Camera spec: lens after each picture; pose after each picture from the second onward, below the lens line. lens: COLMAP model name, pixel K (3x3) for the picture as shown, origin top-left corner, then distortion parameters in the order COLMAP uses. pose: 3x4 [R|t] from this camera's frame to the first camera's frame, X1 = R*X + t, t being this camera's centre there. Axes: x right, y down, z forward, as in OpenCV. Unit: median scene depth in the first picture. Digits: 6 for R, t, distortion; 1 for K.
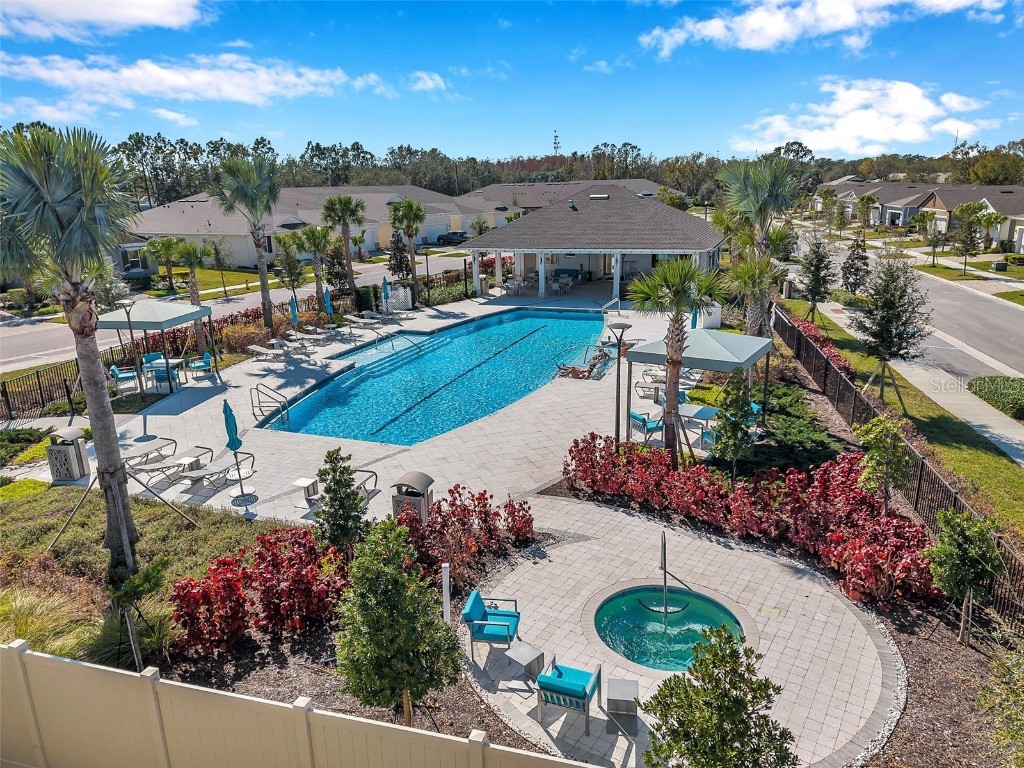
lens RADIAL K [[695.2, 0, 512.0], [0, 695.2, 384.0], [0, 0, 1]] dist [0.001628, -0.000361]
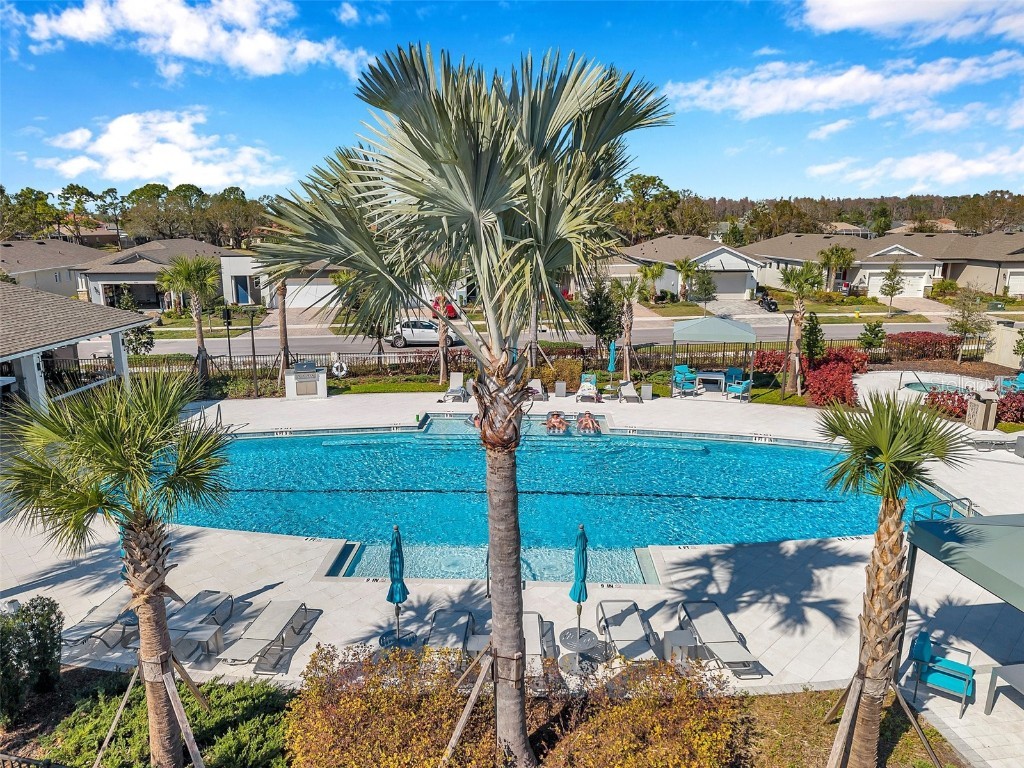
lens RADIAL K [[695.2, 0, 512.0], [0, 695.2, 384.0], [0, 0, 1]] dist [0.001628, -0.000361]
pose [[-0.300319, -0.201420, 0.932330, -0.723491], [0.274239, 0.917946, 0.286649, -0.349893], [-0.913565, 0.341767, -0.220439, 1.294002]]
